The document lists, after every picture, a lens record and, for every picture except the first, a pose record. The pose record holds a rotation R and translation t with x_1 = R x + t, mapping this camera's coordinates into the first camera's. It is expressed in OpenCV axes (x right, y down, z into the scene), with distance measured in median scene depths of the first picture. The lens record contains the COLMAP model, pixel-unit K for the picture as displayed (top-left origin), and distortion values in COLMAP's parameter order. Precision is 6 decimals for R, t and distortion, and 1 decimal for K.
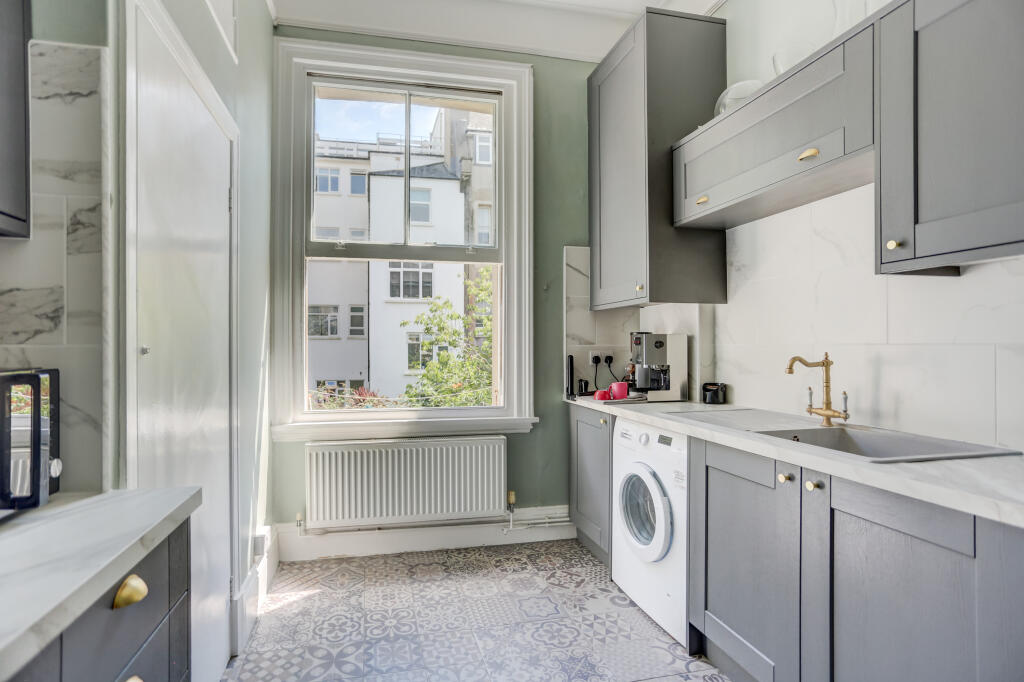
lens RADIAL K [[534.2, 0, 507.5], [0, 534.2, 346.9], [0, 0, 1]] dist [-0.053173, 0.032767]
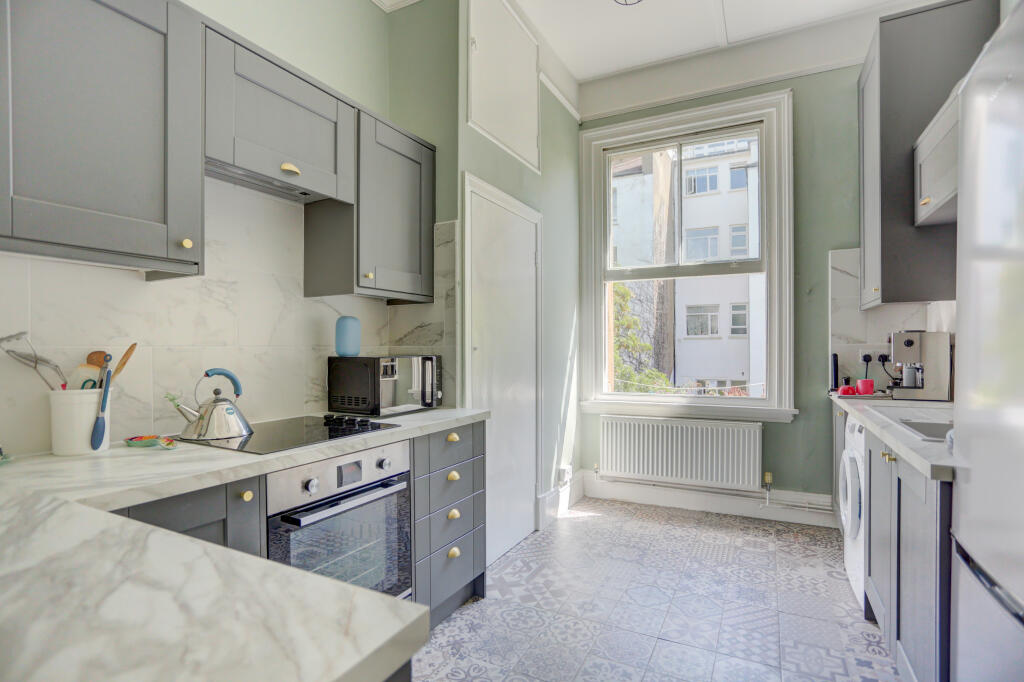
lens RADIAL K [[534.2, 0, 507.5], [0, 534.2, 346.9], [0, 0, 1]] dist [-0.053173, 0.032767]
pose [[0.767436, -0.002471, -0.641121, 0.321230], [0.003013, 0.999995, -0.000248, 0.000831], [0.641119, -0.001741, 0.767440, -0.237207]]
